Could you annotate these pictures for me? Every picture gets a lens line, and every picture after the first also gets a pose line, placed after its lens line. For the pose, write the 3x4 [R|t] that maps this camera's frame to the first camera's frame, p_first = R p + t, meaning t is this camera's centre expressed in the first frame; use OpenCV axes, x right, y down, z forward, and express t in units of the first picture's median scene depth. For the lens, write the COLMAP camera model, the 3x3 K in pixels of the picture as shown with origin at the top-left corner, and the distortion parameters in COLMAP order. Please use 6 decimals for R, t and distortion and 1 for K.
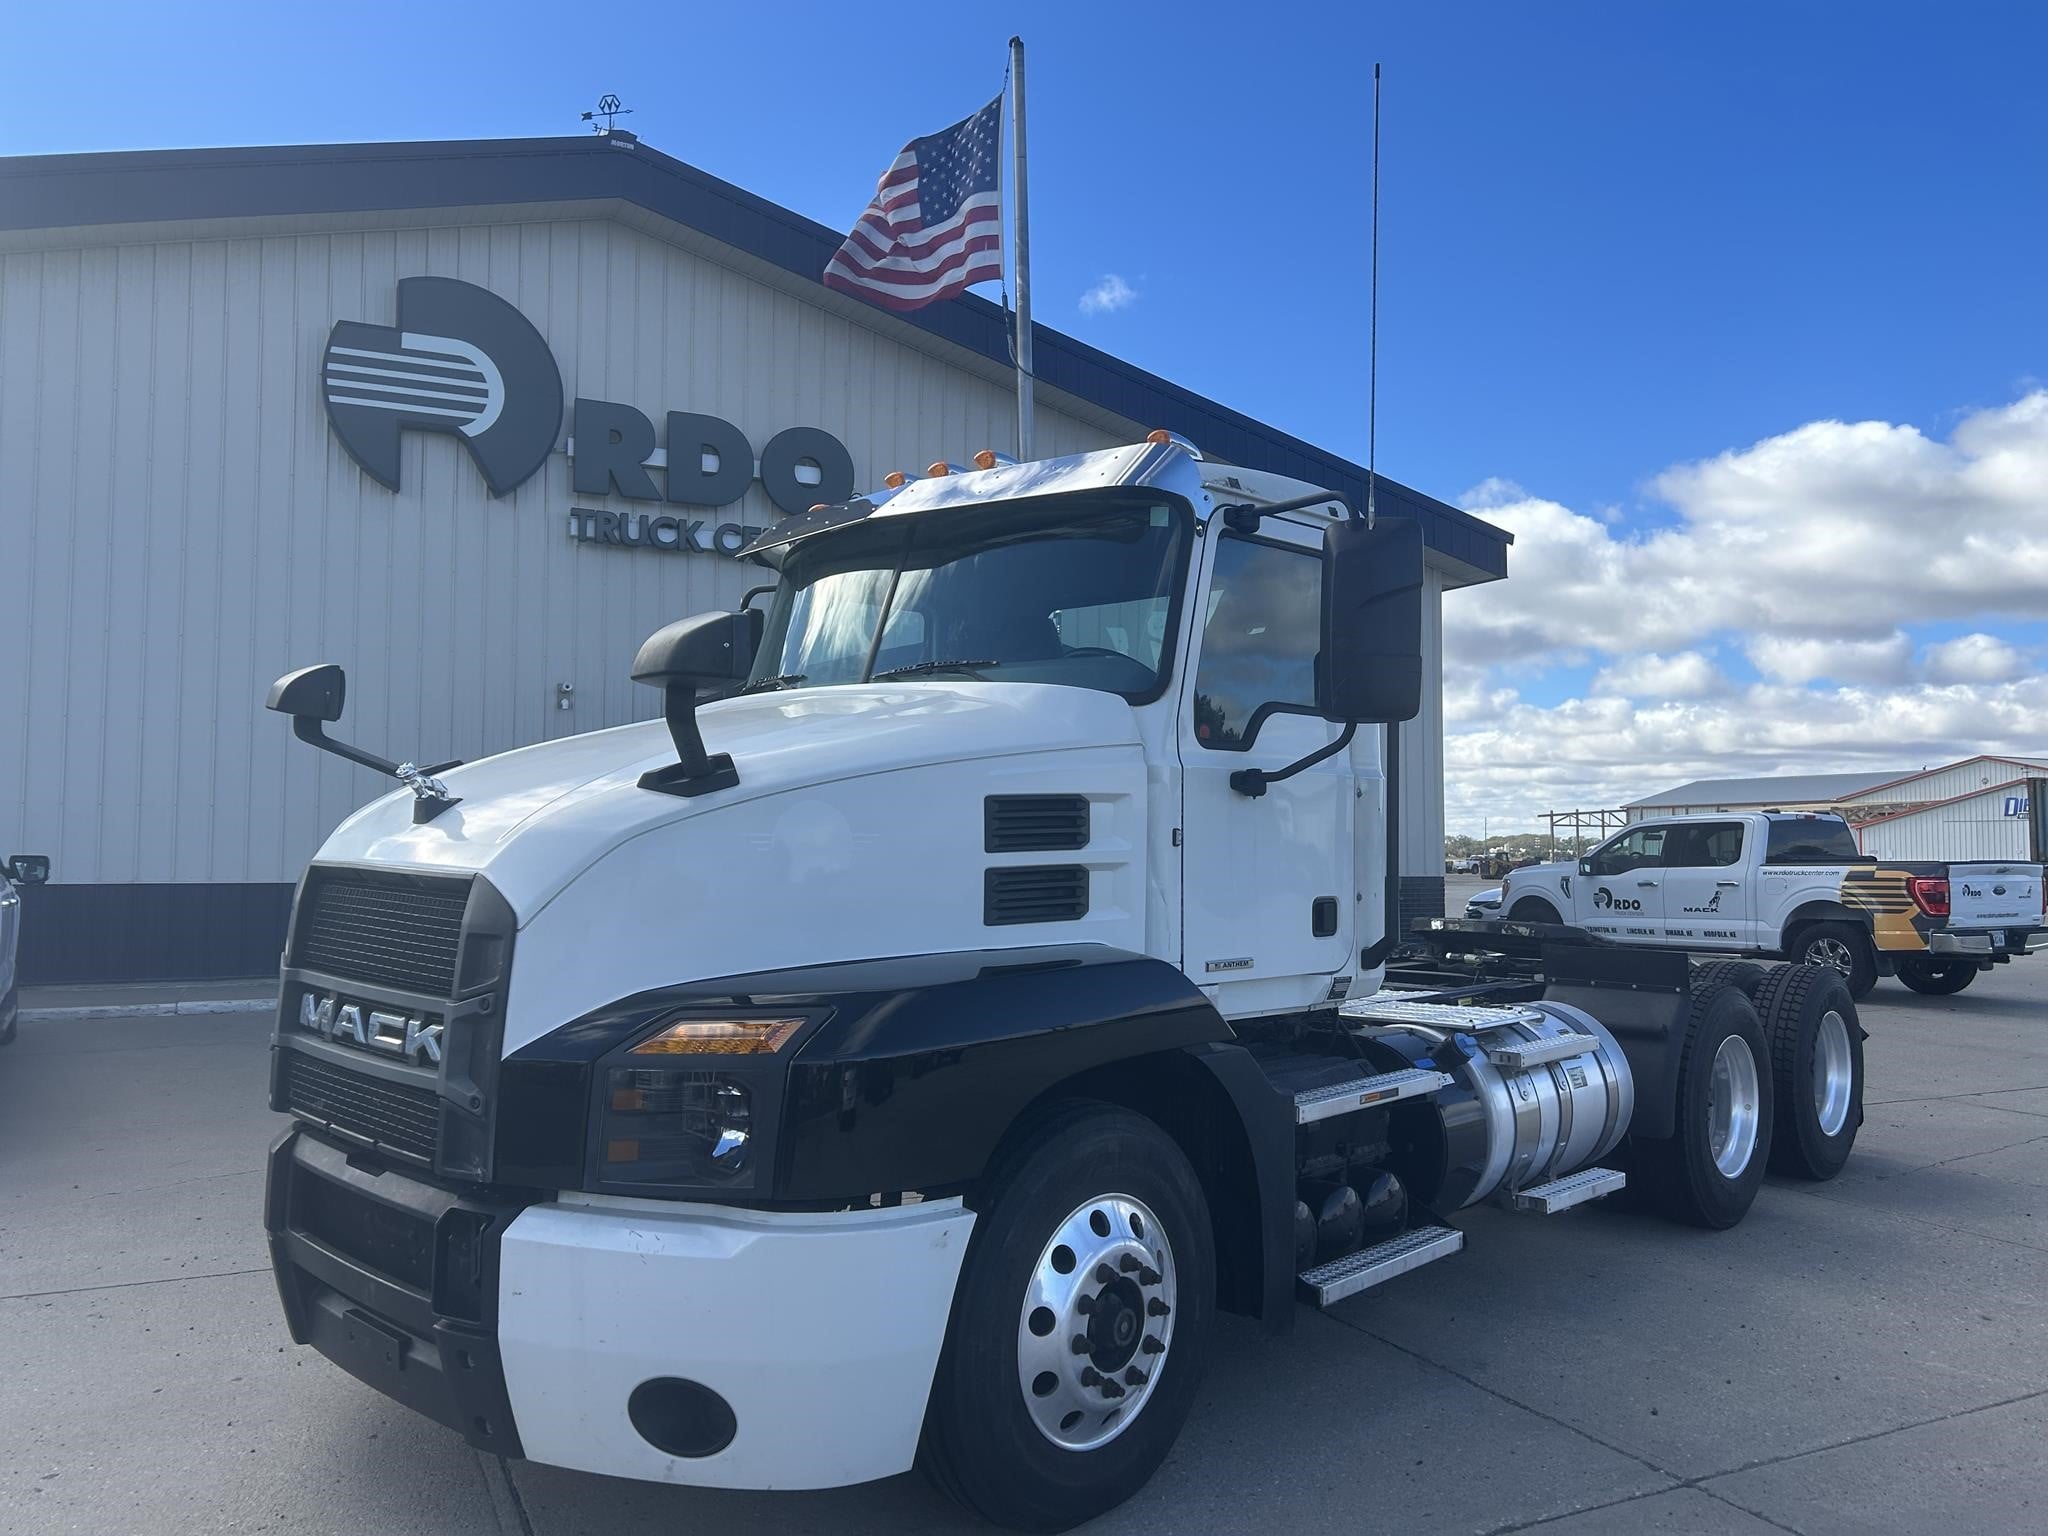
lens RADIAL K [[1555.2, 0, 1018.6], [0, 1555.2, 779.5], [0, 0, 1]] dist [0.024656, -0.012160]
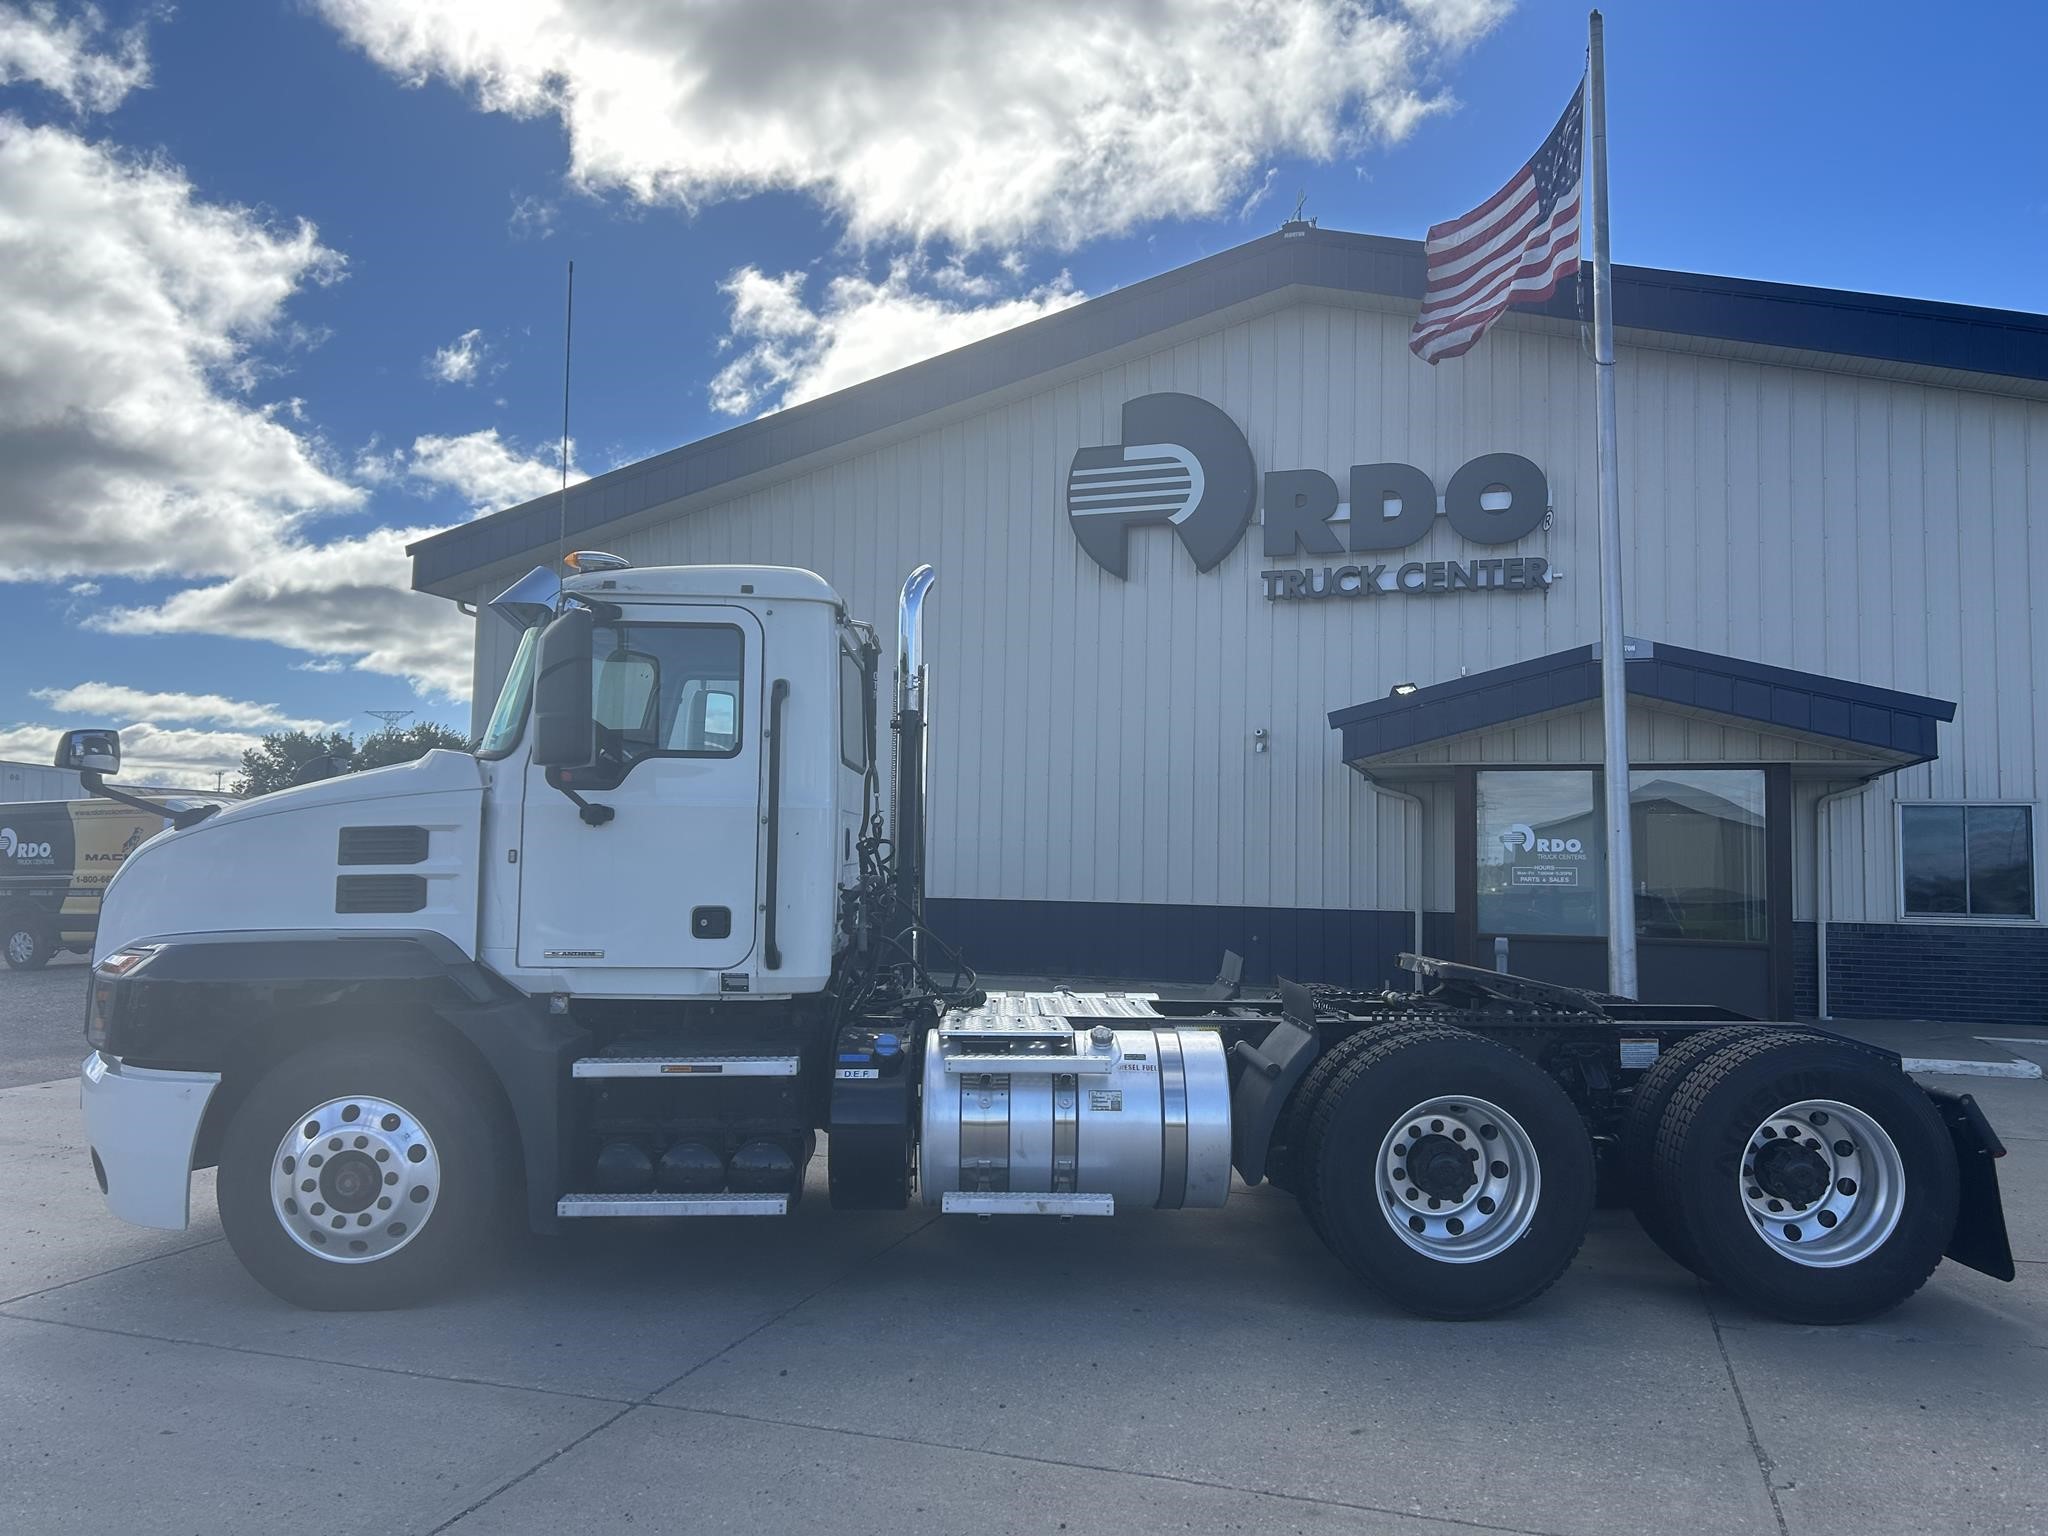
lens RADIAL K [[1555.2, 0, 1018.6], [0, 1555.2, 779.5], [0, 0, 1]] dist [0.024656, -0.012160]
pose [[0.698933, -0.037220, -0.714218, 1.355575], [0.021008, 0.999282, -0.031518, 0.021640], [0.714879, 0.007024, 0.699213, 0.347303]]
